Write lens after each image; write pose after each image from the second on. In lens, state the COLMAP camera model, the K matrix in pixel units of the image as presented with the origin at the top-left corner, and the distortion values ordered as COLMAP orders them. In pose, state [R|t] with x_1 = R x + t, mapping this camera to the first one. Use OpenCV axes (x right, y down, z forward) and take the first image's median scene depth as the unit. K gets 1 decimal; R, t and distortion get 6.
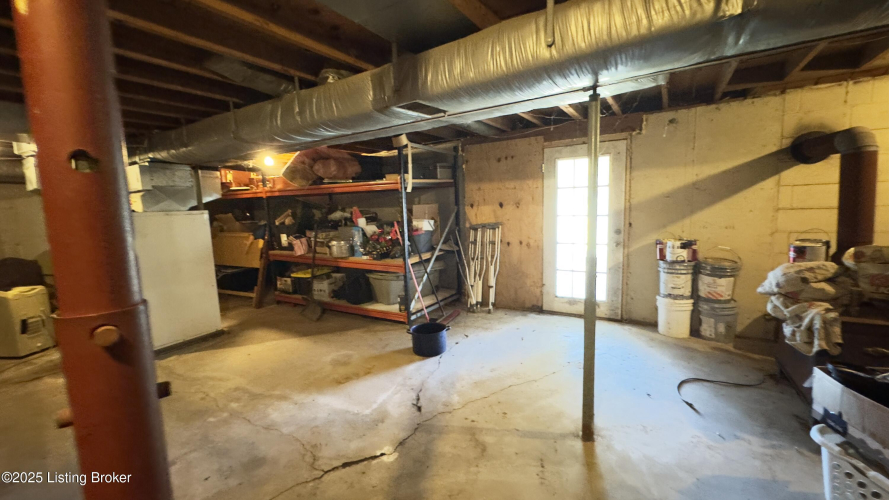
lens RADIAL K [[354.3, 0, 443.9], [0, 354.3, 249.6], [0, 0, 1]] dist [-0.001469, -0.000647]
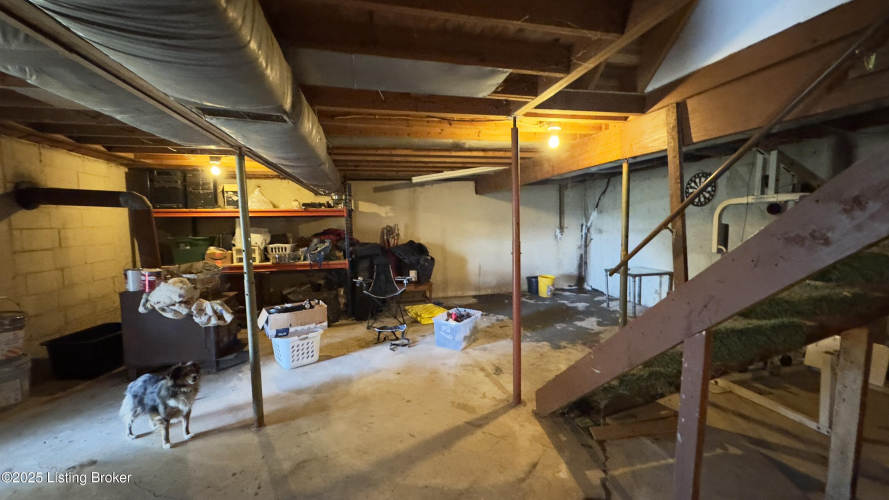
lens RADIAL K [[354.3, 0, 444.6], [0, 354.3, 252.9], [0, 0, 1]] dist [-0.001469, -0.000647]
pose [[-0.703253, -0.011271, 0.710850, -0.604853], [0.127423, 0.981685, 0.141627, -0.099840], [-0.699427, 0.190178, -0.688937, 0.842878]]
